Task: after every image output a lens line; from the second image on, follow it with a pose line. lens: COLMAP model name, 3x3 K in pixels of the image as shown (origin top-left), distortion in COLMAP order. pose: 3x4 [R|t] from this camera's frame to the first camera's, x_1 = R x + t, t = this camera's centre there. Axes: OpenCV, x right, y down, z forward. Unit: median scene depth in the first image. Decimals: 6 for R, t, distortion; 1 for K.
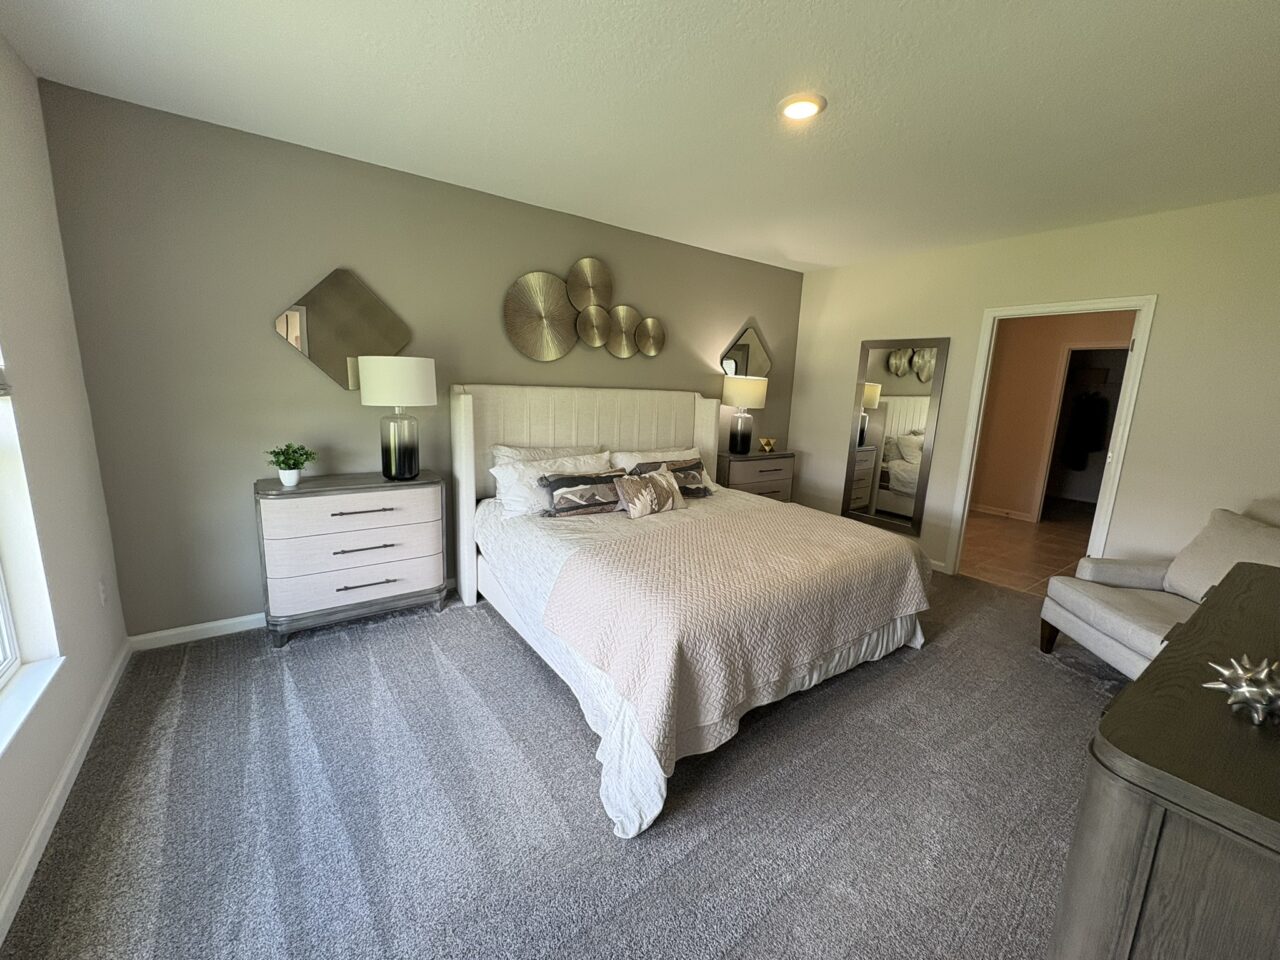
lens RADIAL K [[509.0, 0, 645.3], [0, 509.0, 478.9], [0, 0, 1]] dist [0.004620, -0.000185]
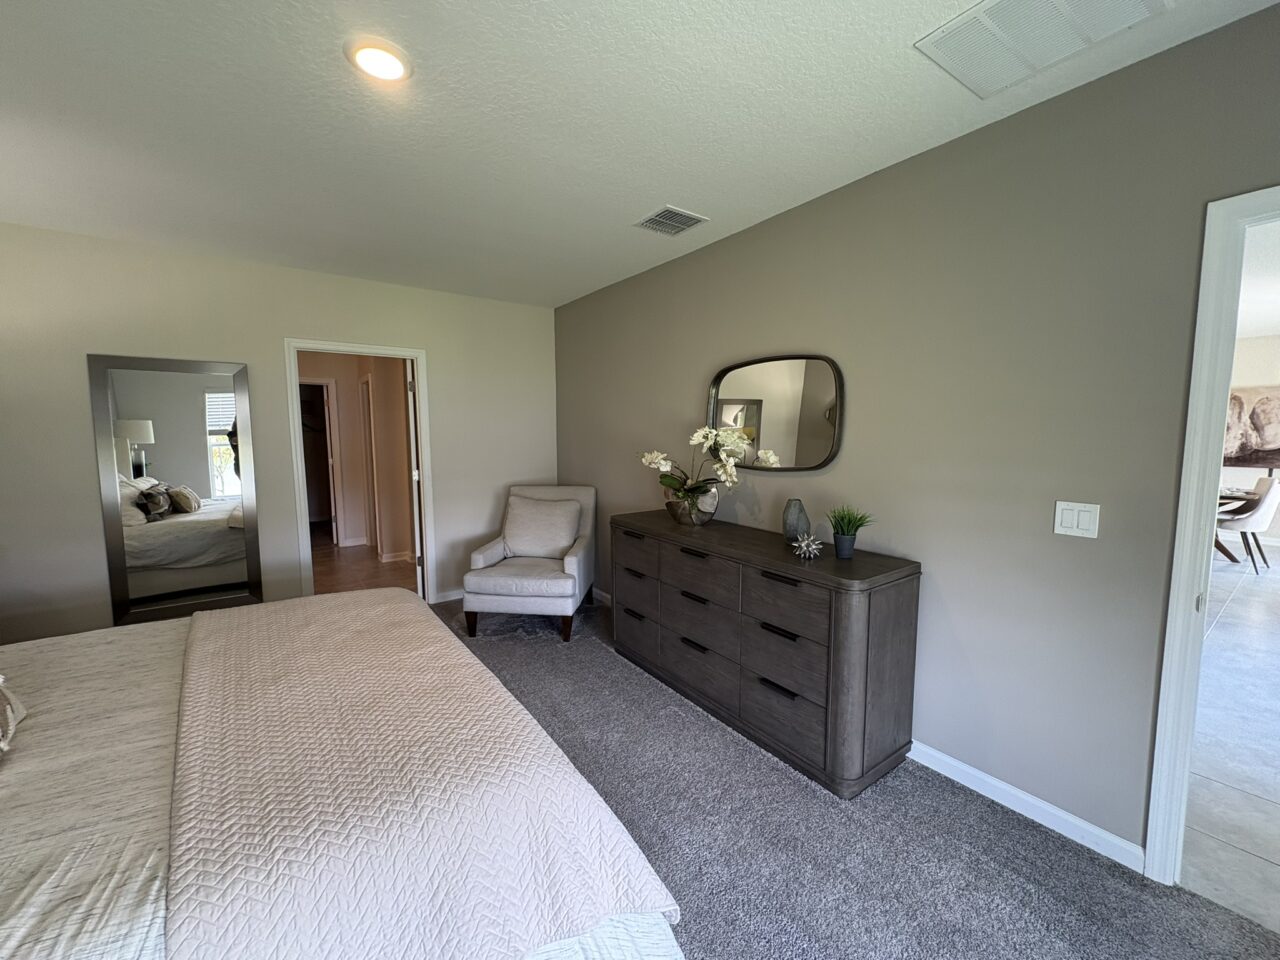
lens RADIAL K [[509.0, 0, 641.1], [0, 509.0, 478.0], [0, 0, 1]] dist [0.004620, -0.000185]
pose [[0.010741, -0.136232, 0.990619, -0.384300], [0.184799, 0.973881, 0.131927, -0.121089], [-0.982718, 0.181649, 0.035636, 0.519521]]
